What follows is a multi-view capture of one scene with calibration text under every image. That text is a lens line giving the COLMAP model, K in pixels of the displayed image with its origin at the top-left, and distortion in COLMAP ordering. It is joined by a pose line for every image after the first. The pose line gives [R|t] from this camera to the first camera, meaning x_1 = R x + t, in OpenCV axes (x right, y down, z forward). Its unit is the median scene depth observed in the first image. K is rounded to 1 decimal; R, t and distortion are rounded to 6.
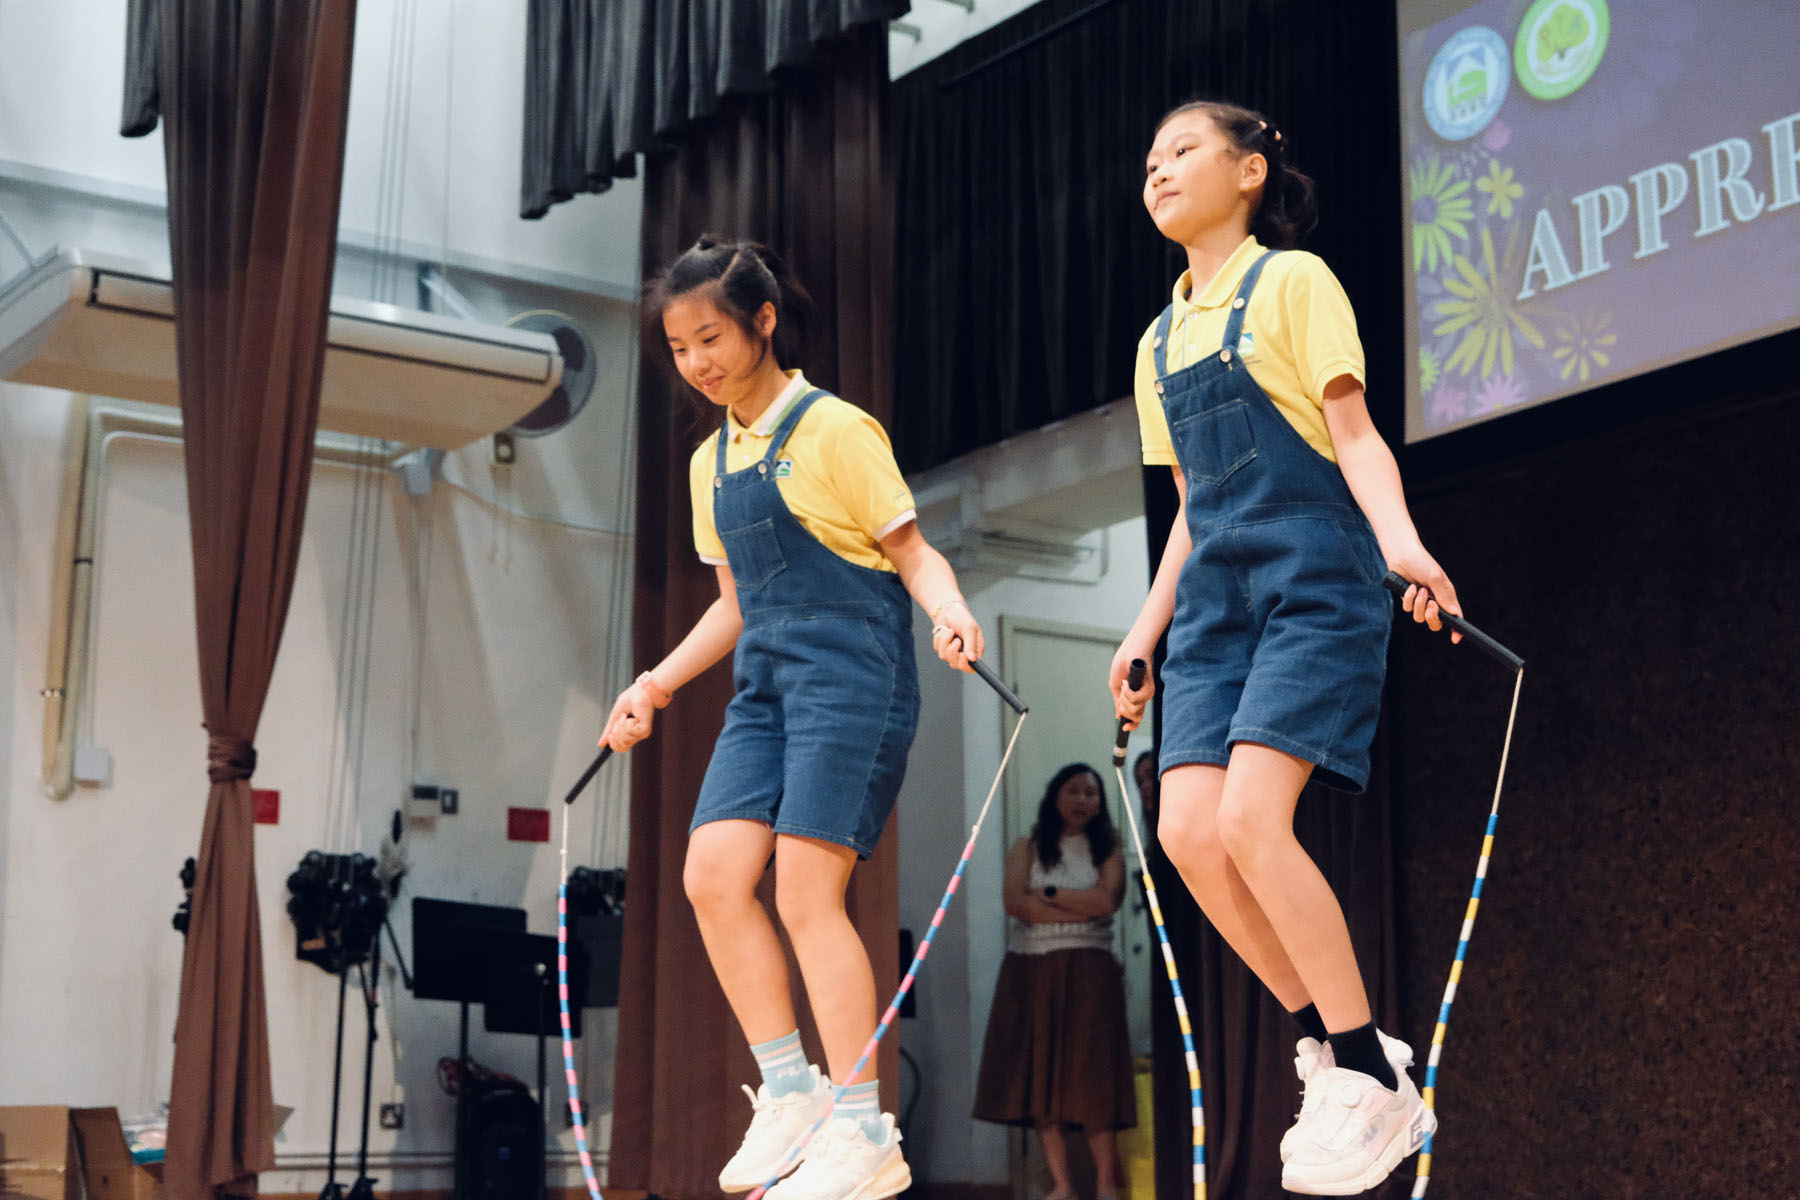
lens RADIAL K [[2723.2, 0, 896.0], [0, 2723.2, 594.6], [0, 0, 1]] dist [0.030134, 0.039157]
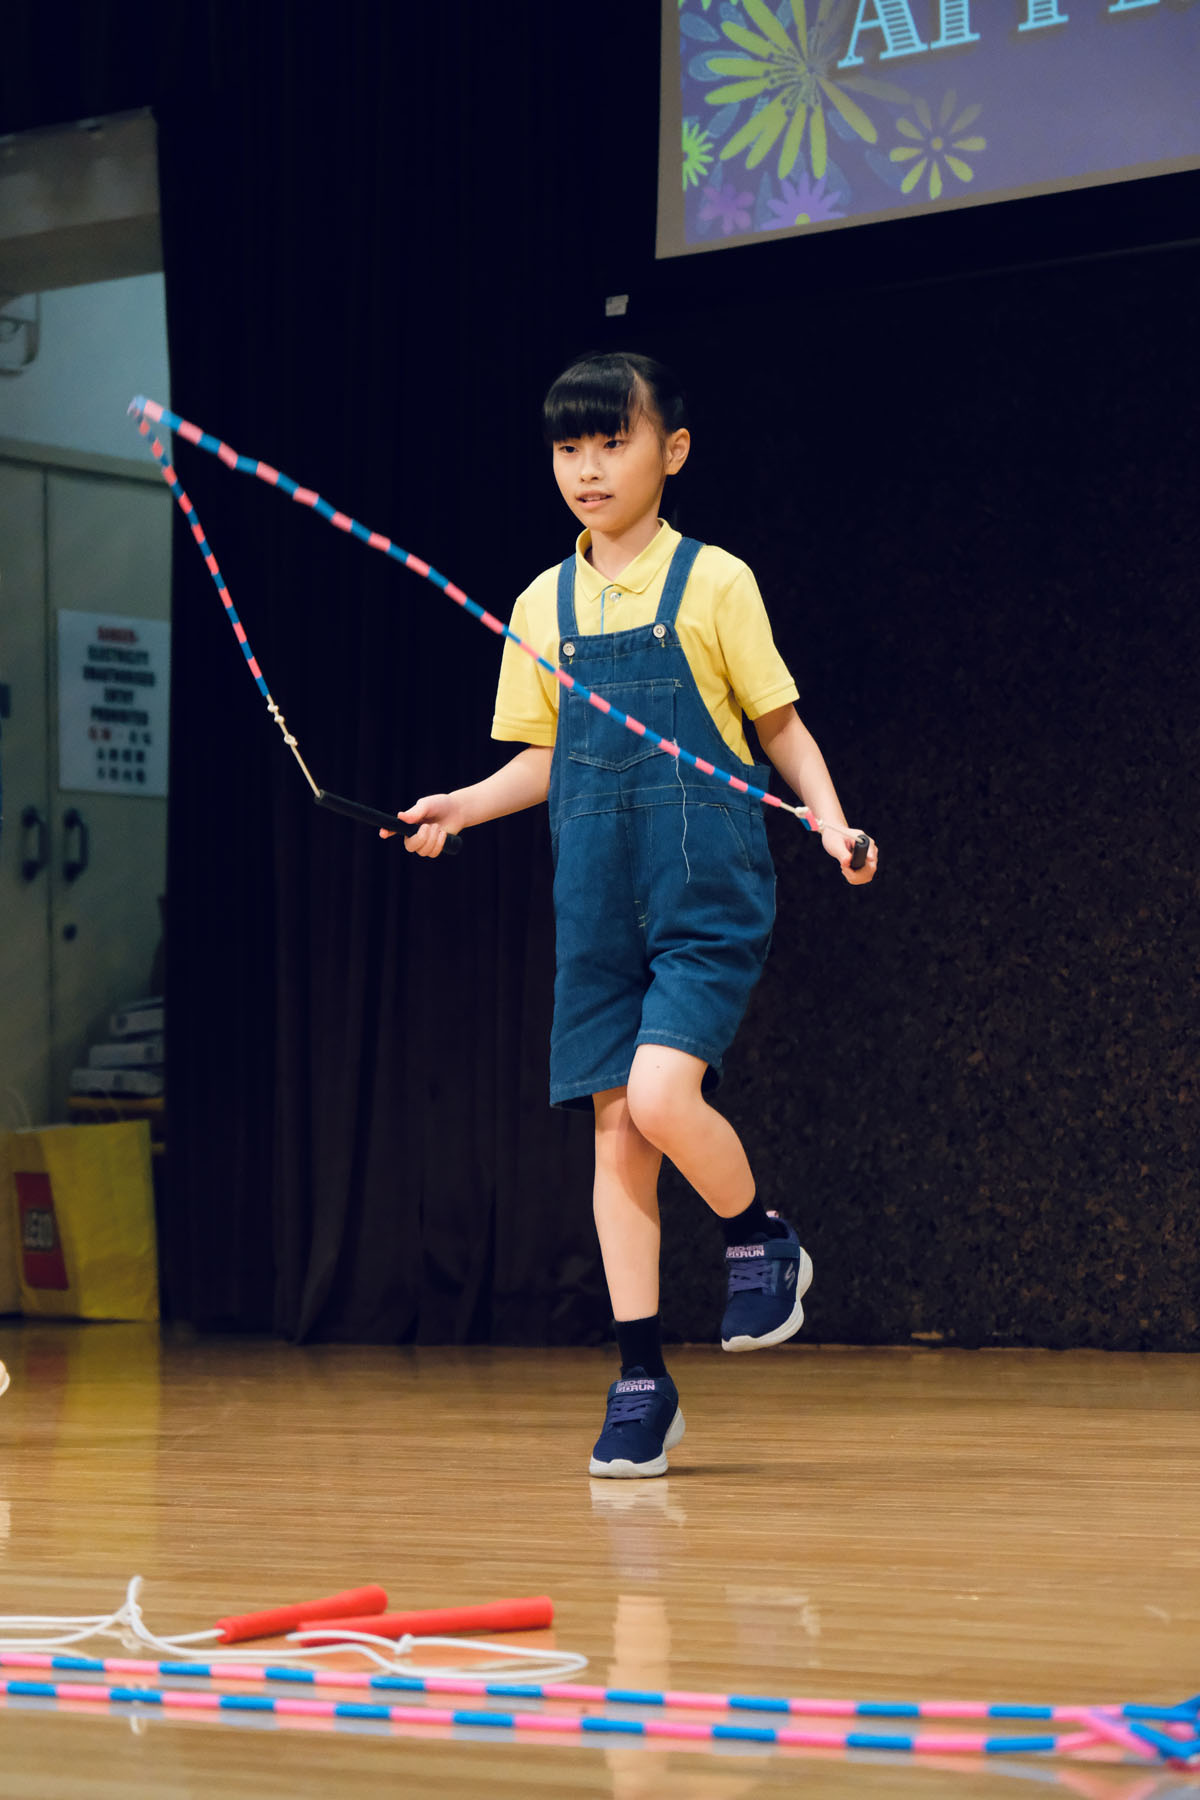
lens RADIAL K [[4503.5, 0, 550.9], [0, 4503.5, 901.0], [0, 0, 1]] dist [0.029617, 0.101793]
pose [[0.954530, 0.011698, 0.297885, -0.189362], [-0.055479, 0.988745, 0.138946, -0.054895], [-0.292907, -0.149154, 0.944436, -0.104535]]
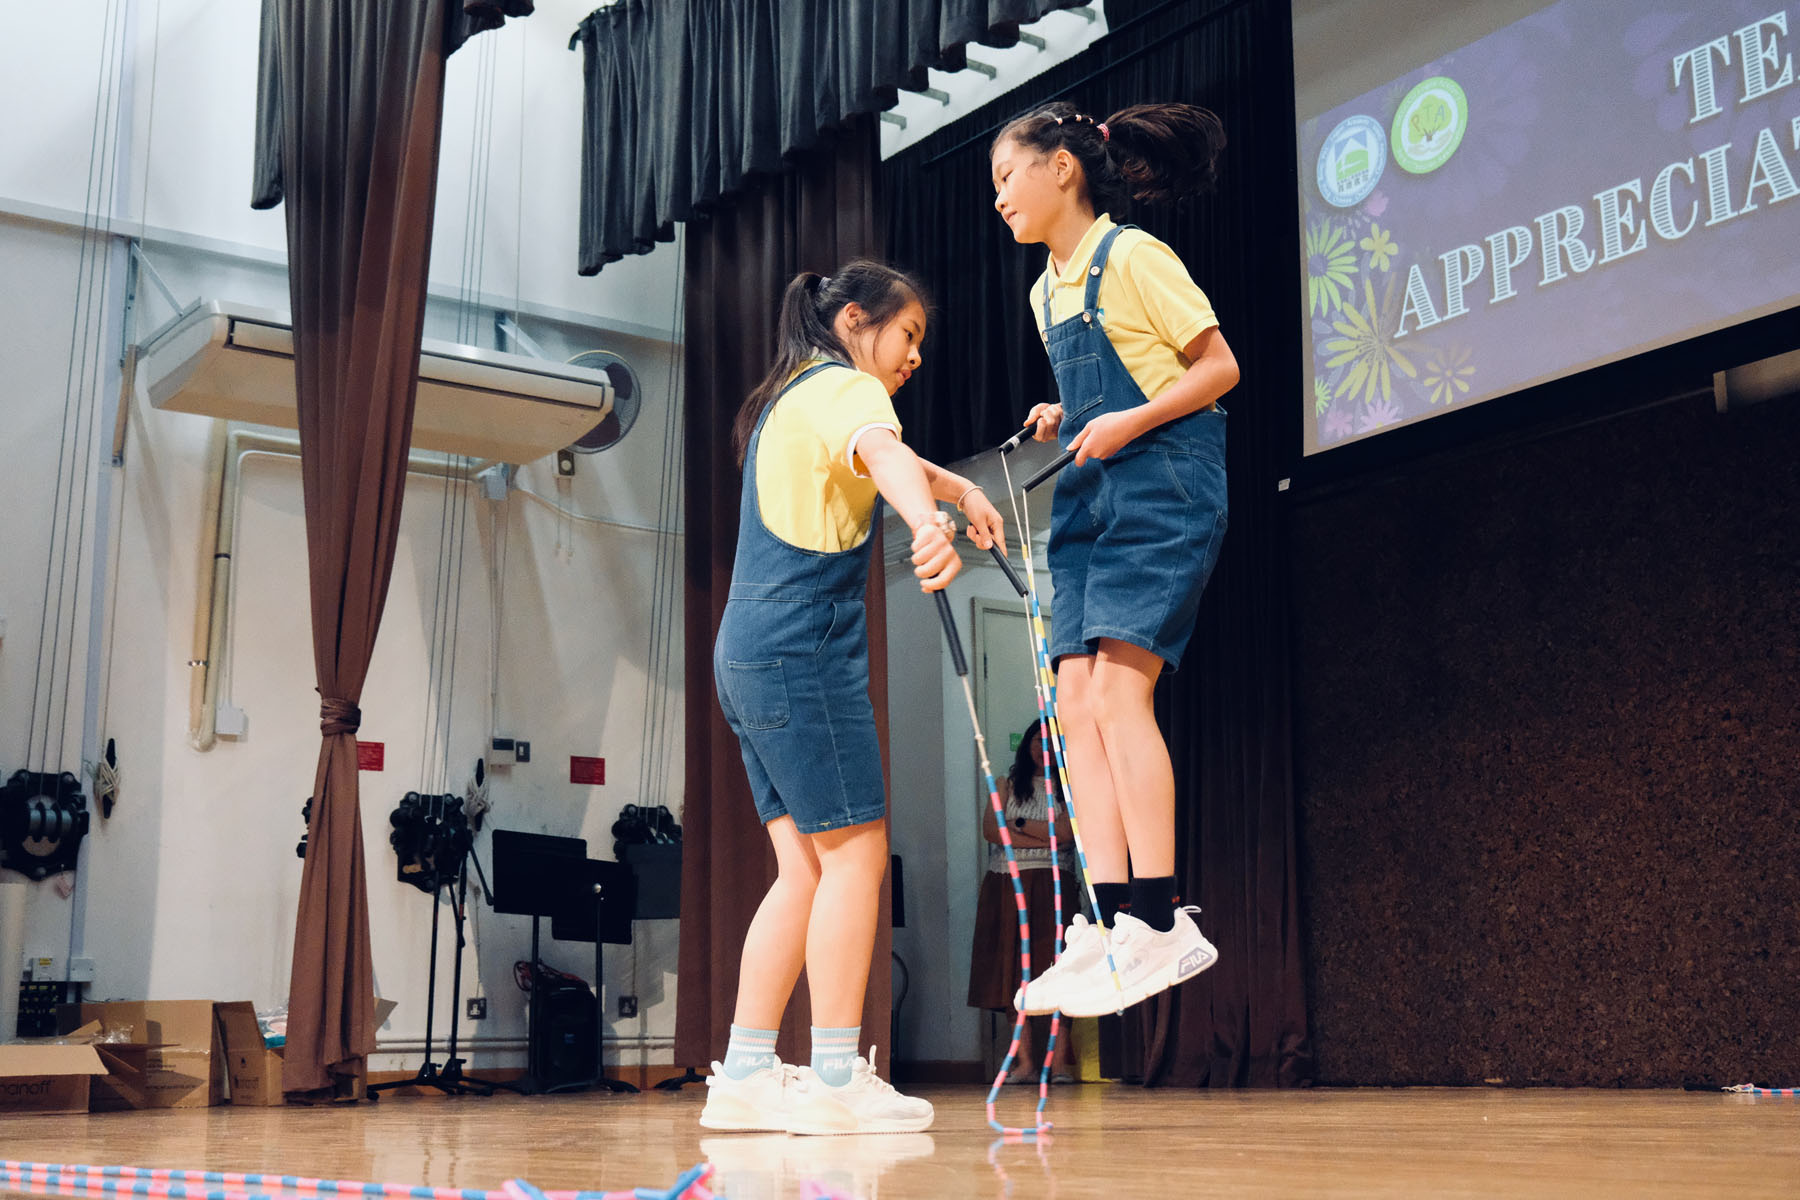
lens RADIAL K [[2210.6, 0, 895.8], [0, 2210.6, 588.6], [0, 0, 1]] dist [0.017964, 0.013289]
pose [[0.999985, -0.003468, 0.004229, -0.000353], [0.003459, 0.999991, 0.002299, 0.001375], [-0.004237, -0.002285, 0.999988, 0.008386]]
